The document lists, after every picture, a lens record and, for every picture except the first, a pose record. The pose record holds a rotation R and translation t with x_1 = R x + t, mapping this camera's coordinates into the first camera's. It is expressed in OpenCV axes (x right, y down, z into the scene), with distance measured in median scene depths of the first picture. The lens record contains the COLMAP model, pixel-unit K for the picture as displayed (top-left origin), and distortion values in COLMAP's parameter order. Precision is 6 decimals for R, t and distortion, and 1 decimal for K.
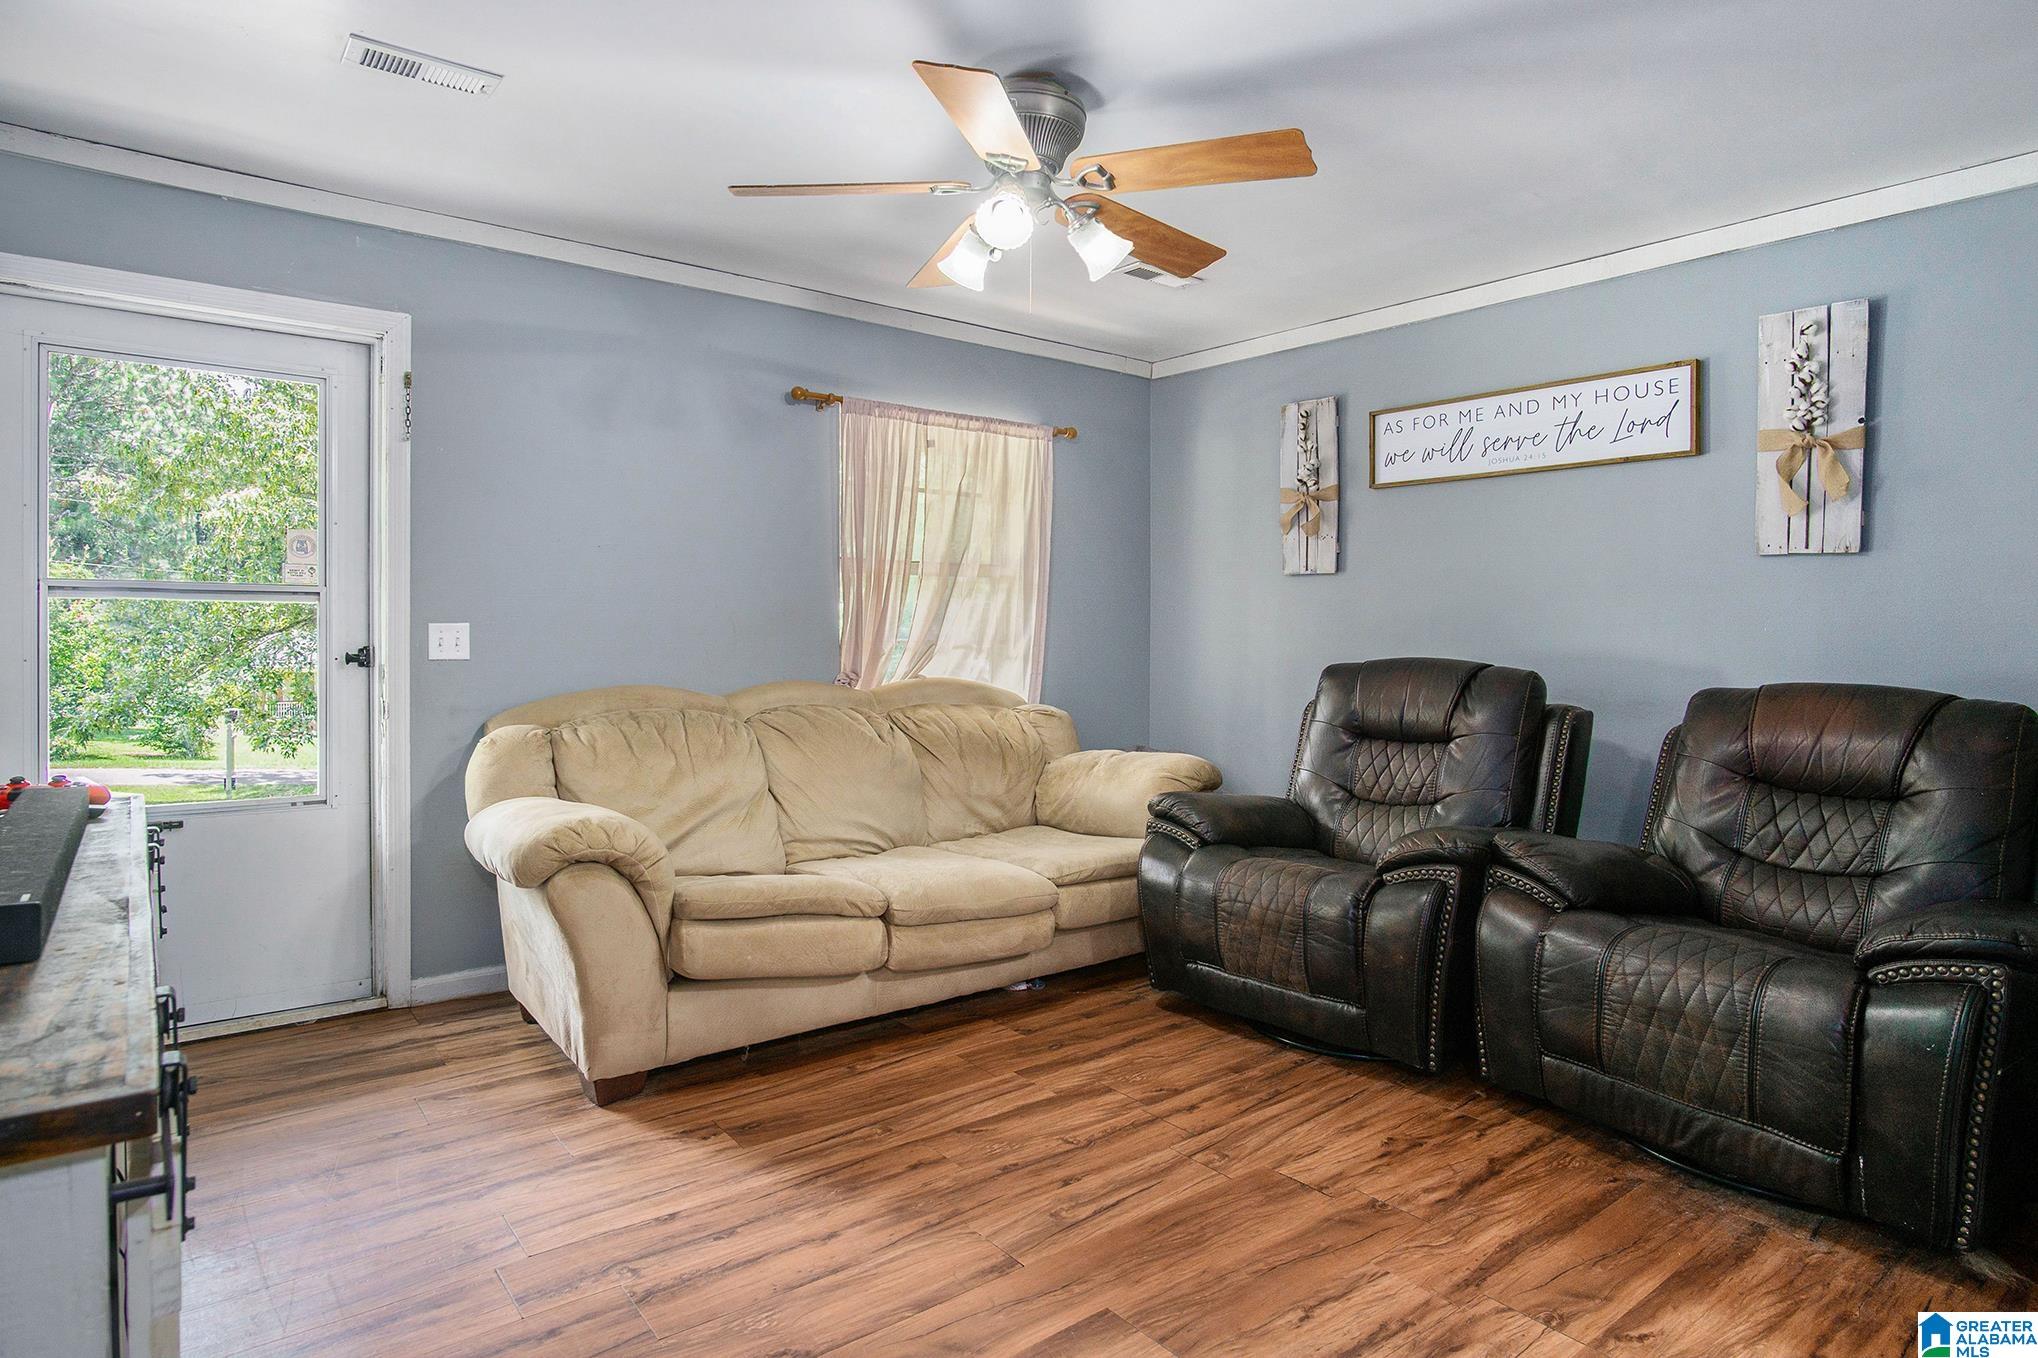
lens RADIAL K [[1115.0, 0, 1020.2], [0, 1115.0, 621.0], [0, 0, 1]] dist [-0.025549, 0.000603]
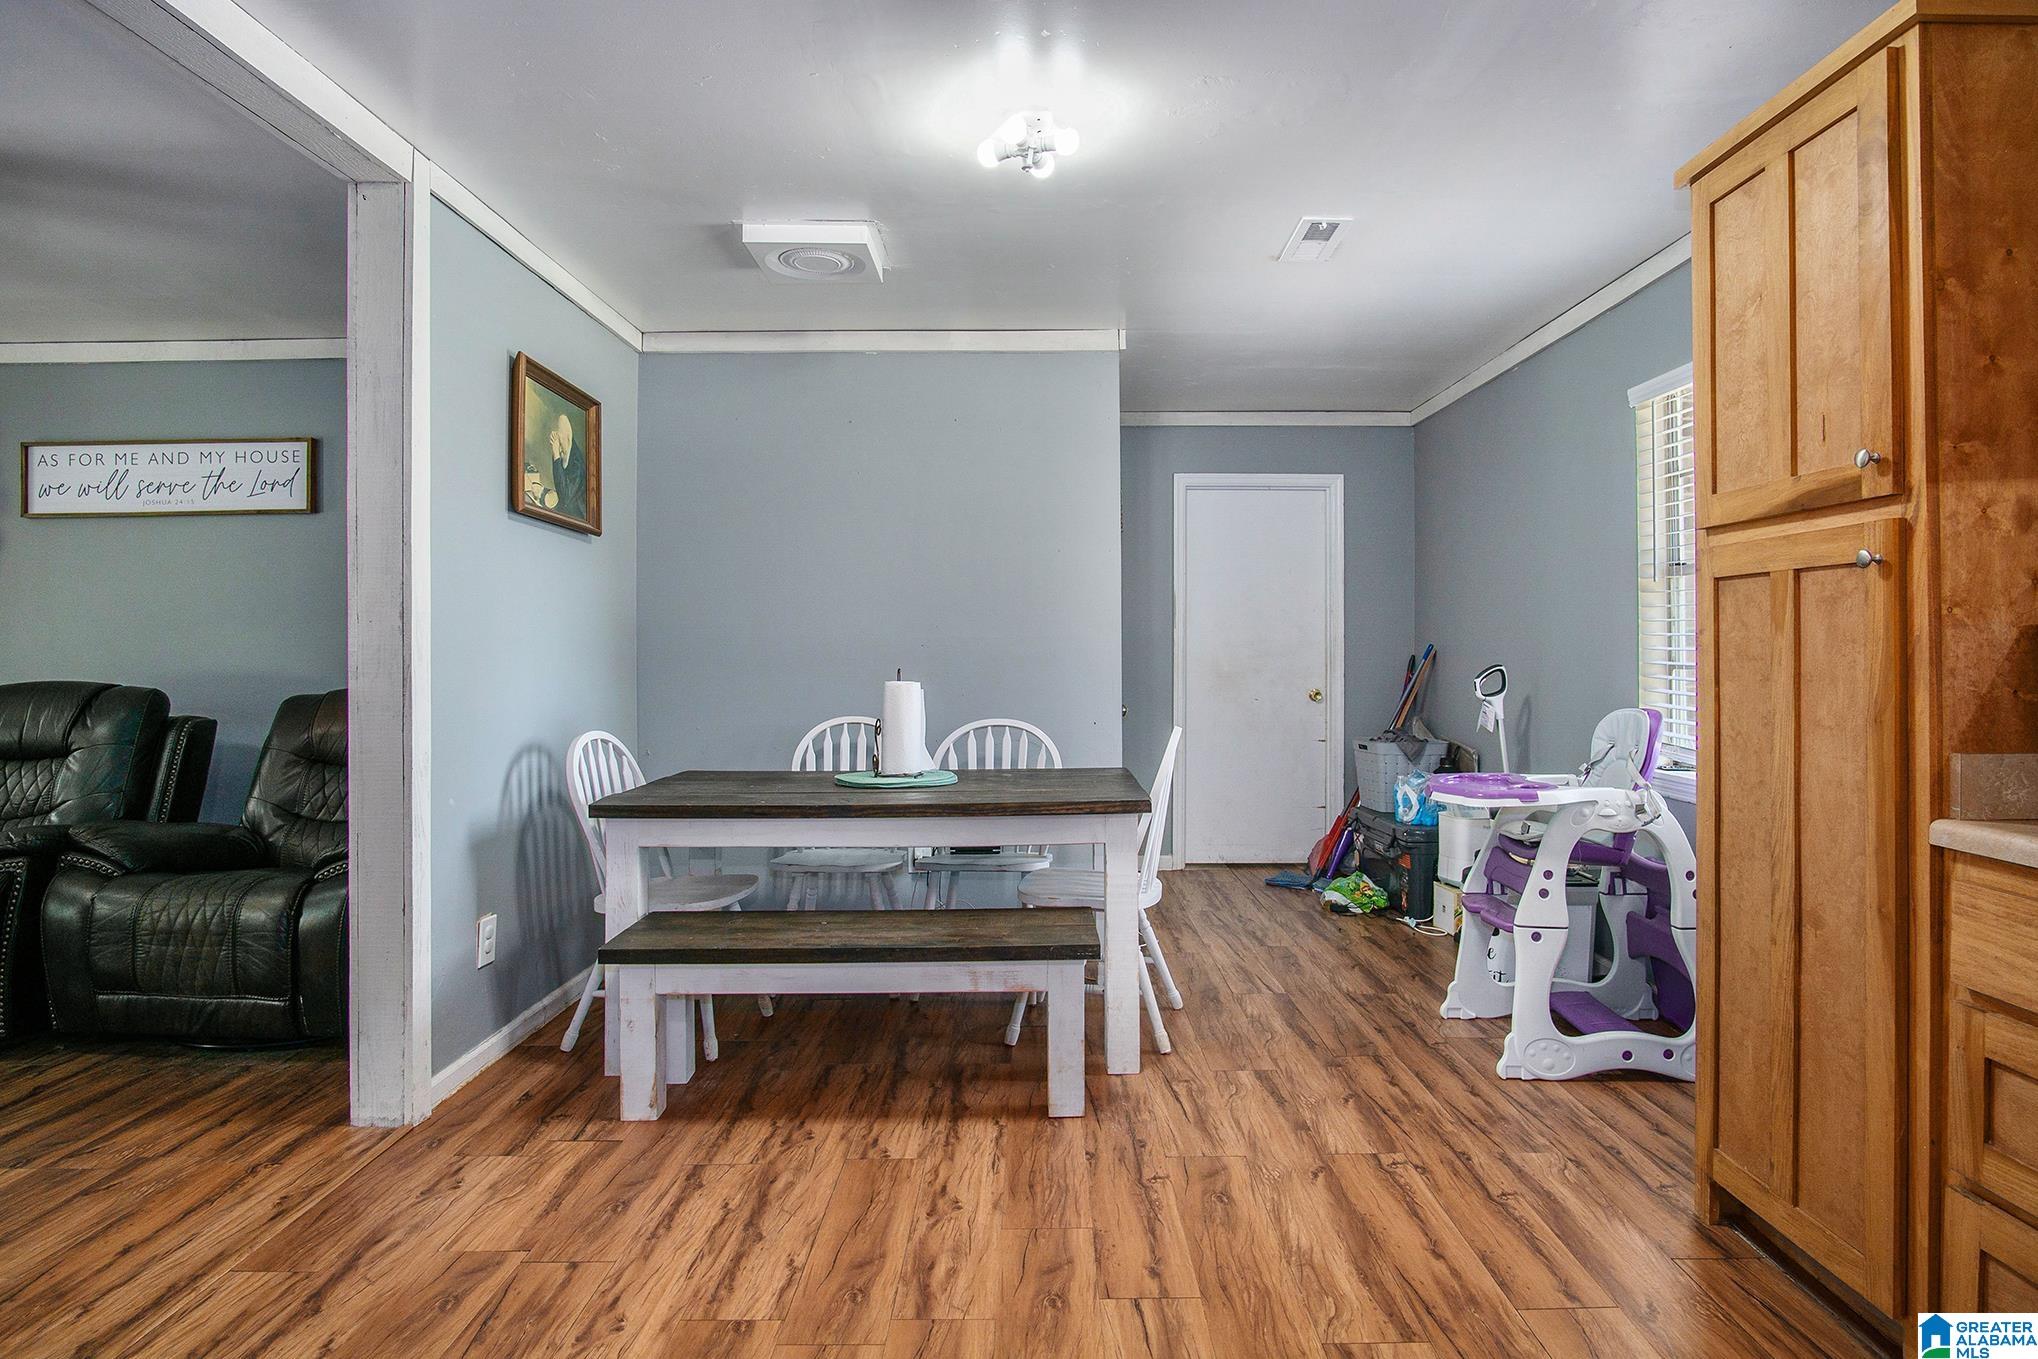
lens RADIAL K [[1156.6, 0, 1022.2], [0, 1156.6, 629.4], [0, 0, 1]] dist [-0.042231, 0.016454]
pose [[0.620532, -0.006022, 0.784158, 0.091239], [0.014011, 0.999896, -0.003409, -0.000393], [-0.784056, 0.013102, 0.620552, -0.461145]]
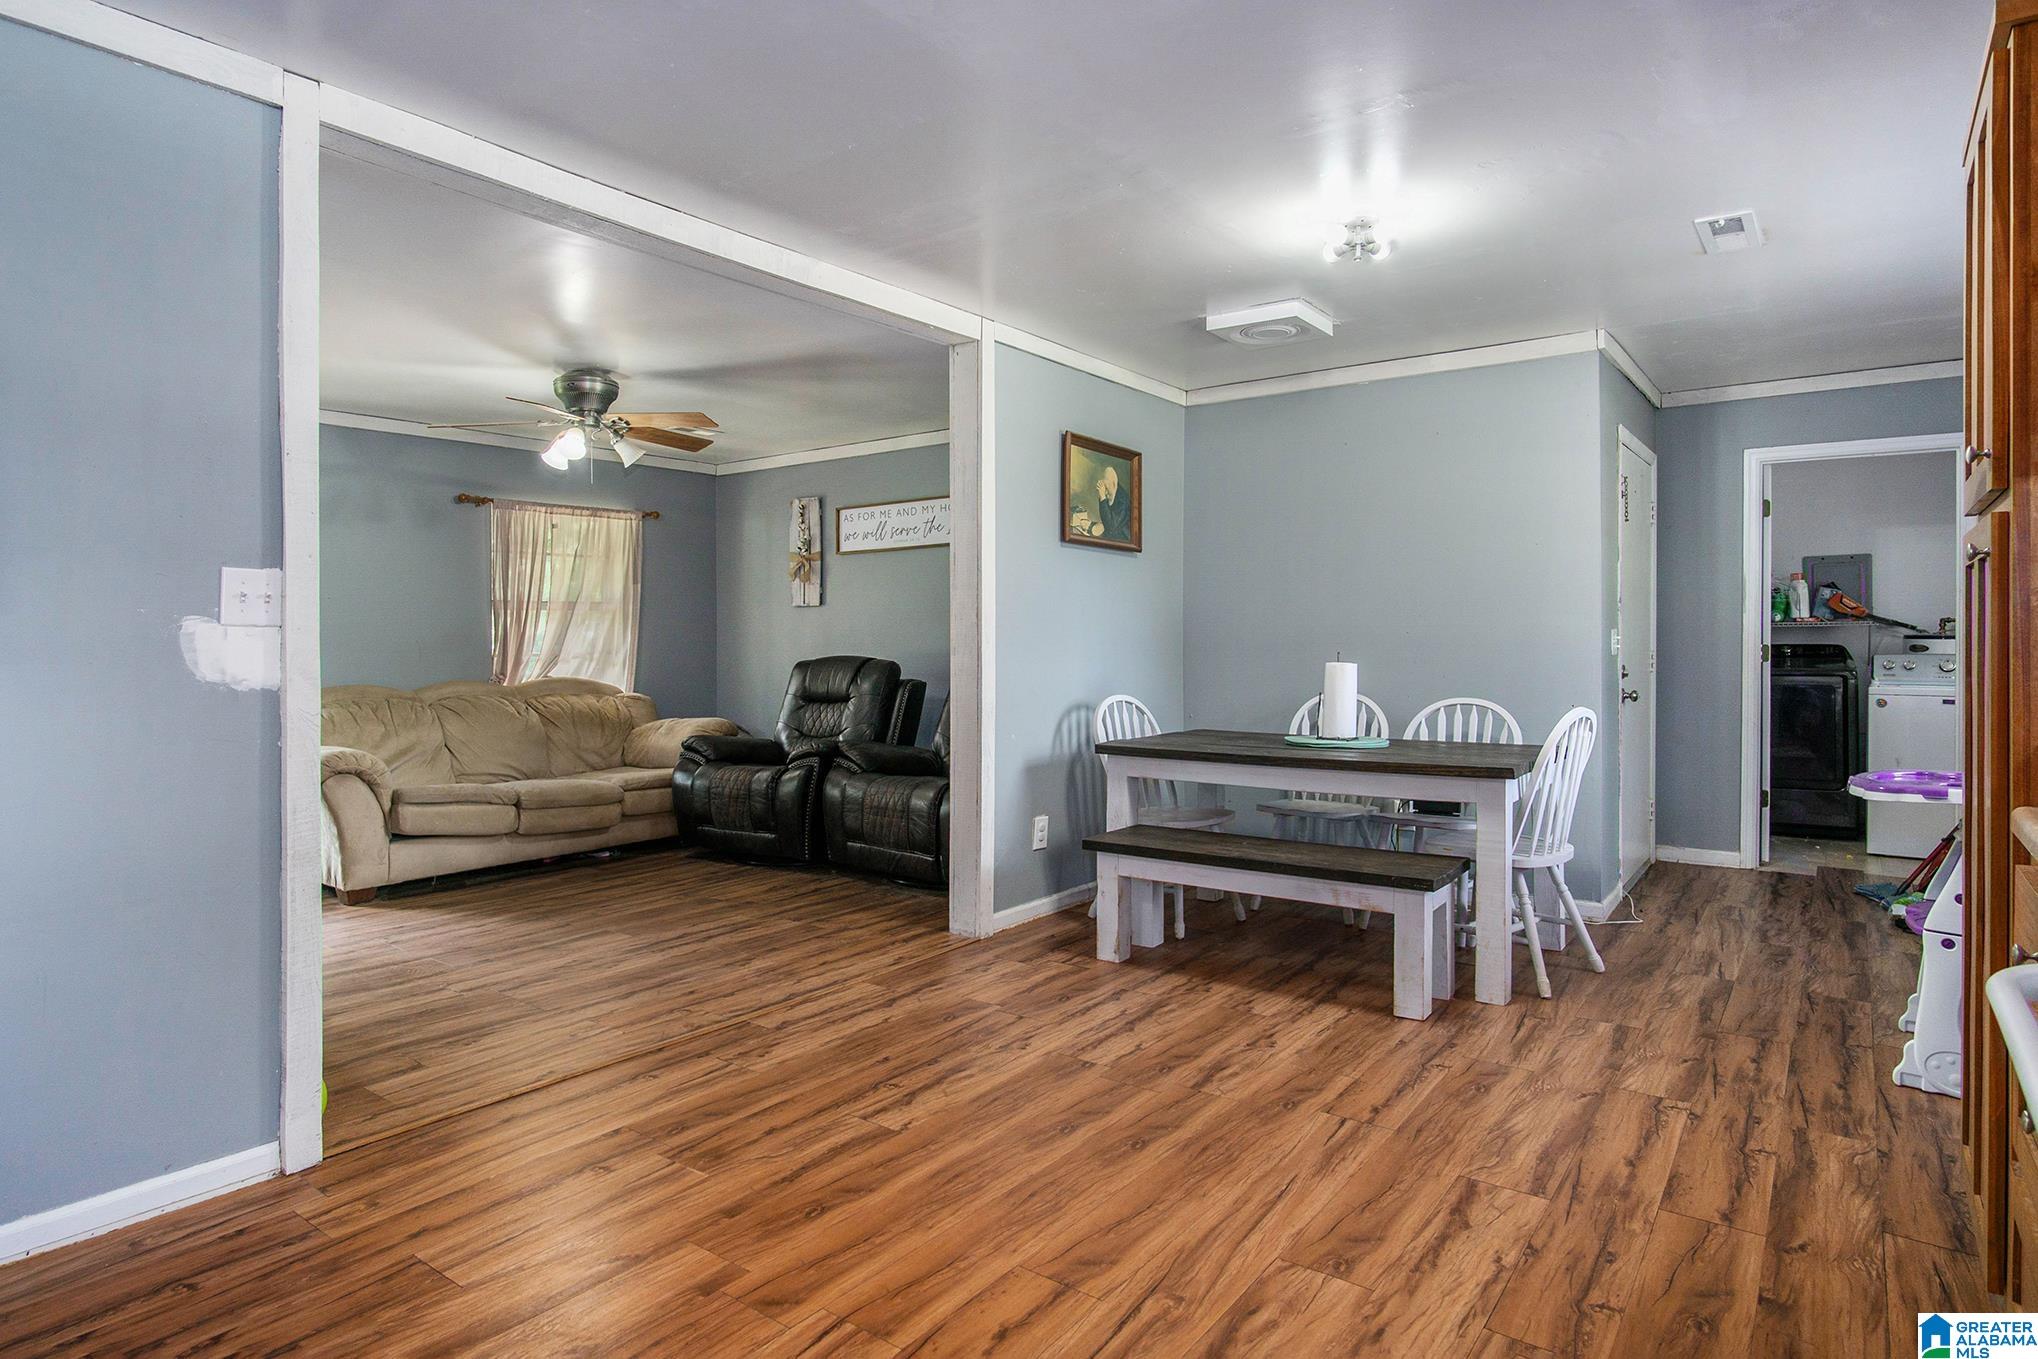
lens RADIAL K [[1125.1, 0, 981.2], [0, 1125.1, 590.9], [0, 0, 1]] dist [-0.011243, 0.000570]
pose [[0.971033, -0.010278, 0.238726, 0.159168], [0.019614, 0.999131, -0.036765, 0.000519], [-0.238141, 0.040383, 0.970391, -0.855888]]
